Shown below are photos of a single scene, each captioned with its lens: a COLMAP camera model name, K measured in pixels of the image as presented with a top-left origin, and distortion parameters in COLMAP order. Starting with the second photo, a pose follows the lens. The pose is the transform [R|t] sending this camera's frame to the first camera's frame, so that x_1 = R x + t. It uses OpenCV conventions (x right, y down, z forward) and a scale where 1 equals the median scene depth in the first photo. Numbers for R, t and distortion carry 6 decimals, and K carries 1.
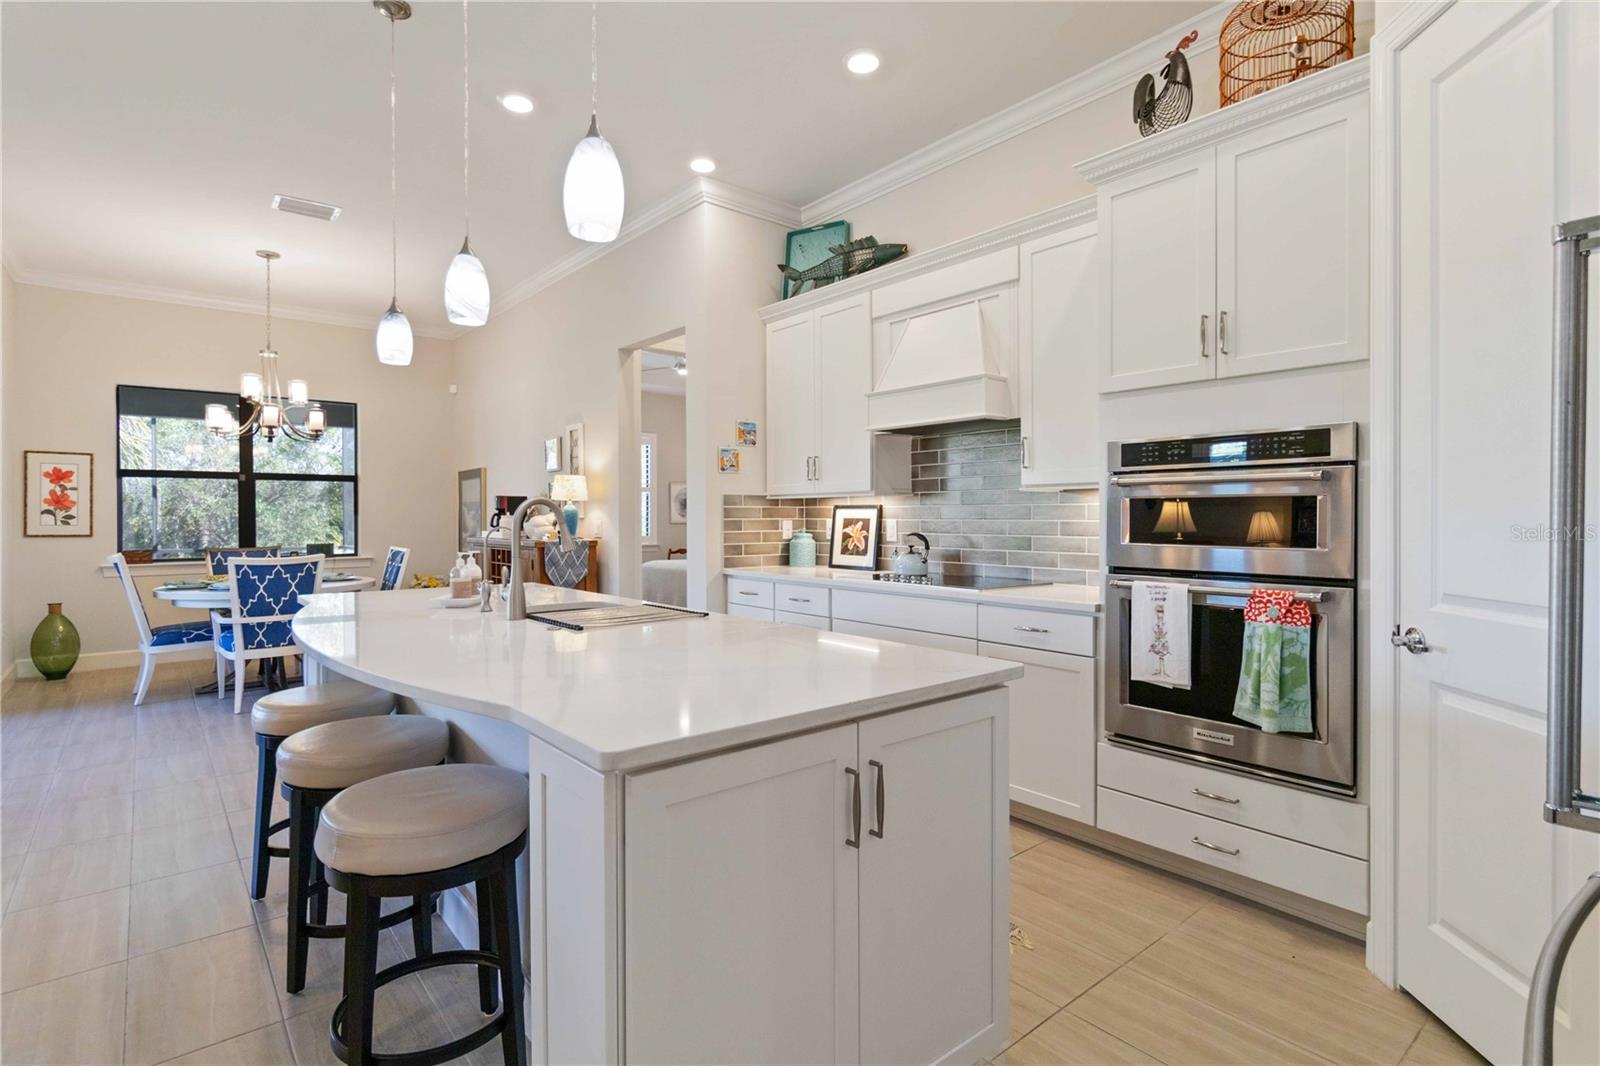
lens RADIAL K [[778.0, 0, 800.2], [0, 778.0, 528.3], [0, 0, 1]] dist [-0.021921, -0.000832]
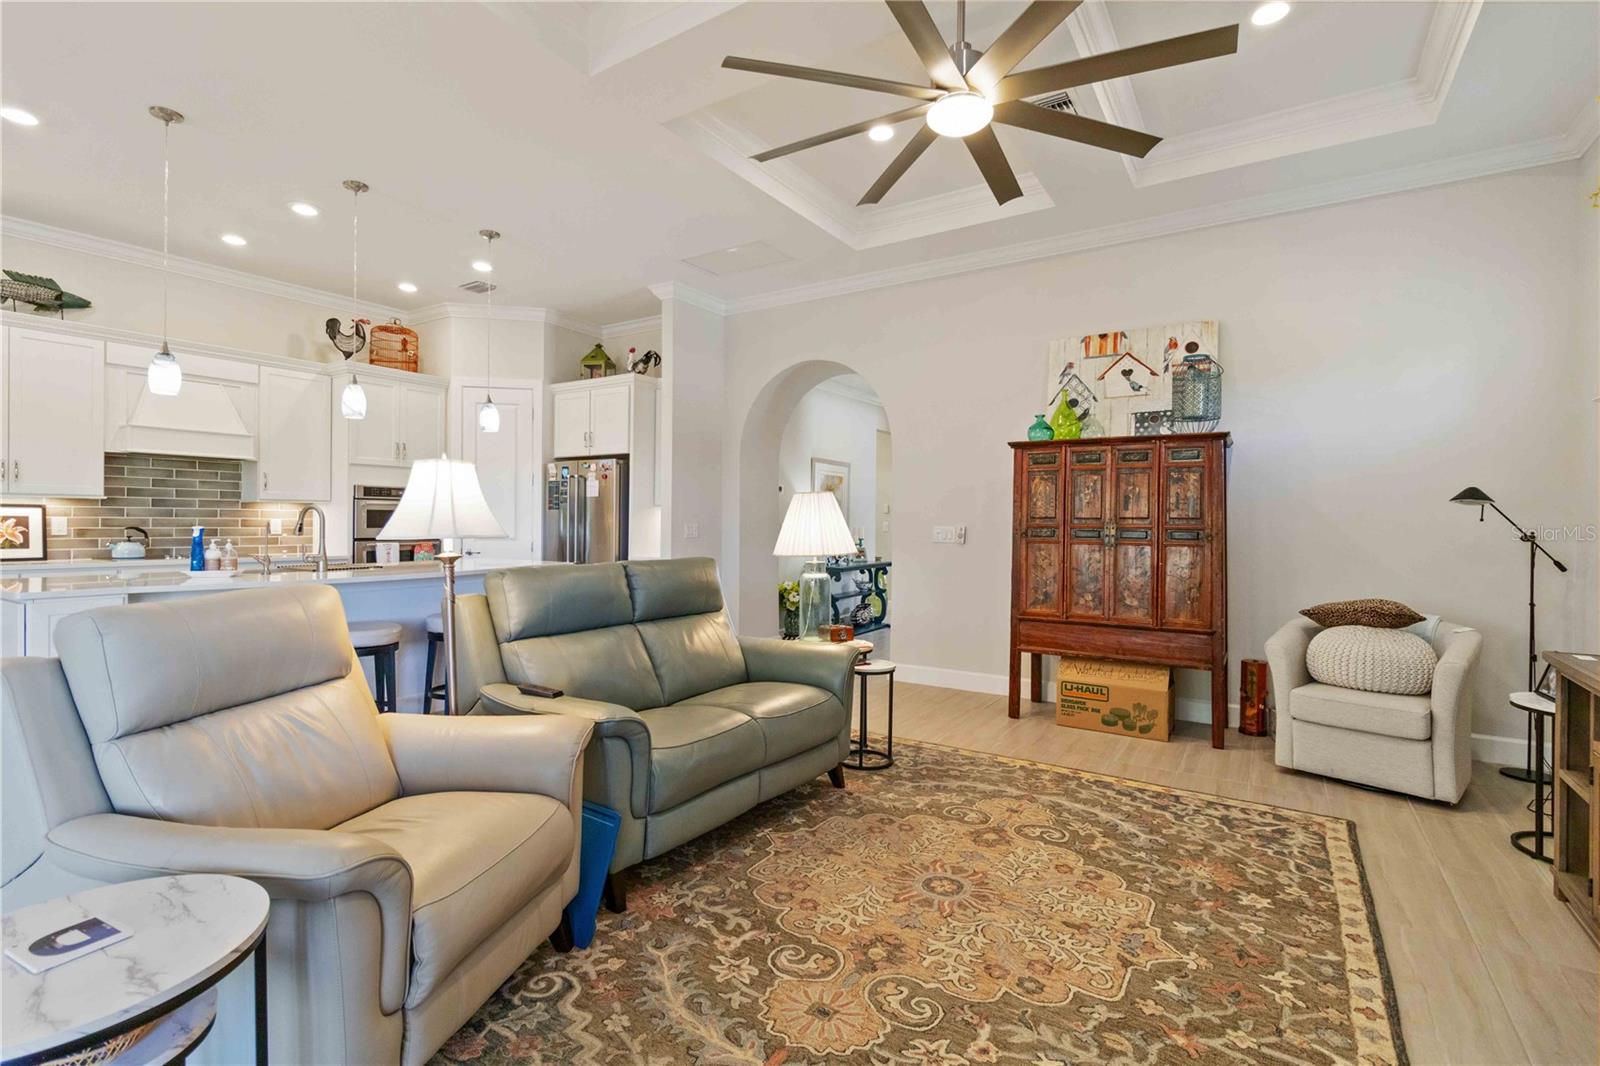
lens RADIAL K [[742.6, 0, 795.4], [0, 742.6, 522.7], [0, 0, 1]] dist [0.001381, 0.001101]
pose [[-0.297275, -0.003649, 0.954785, -1.702672], [0.007766, 0.999950, 0.006240, -0.000817], [-0.954760, 0.009270, -0.297232, 0.318115]]
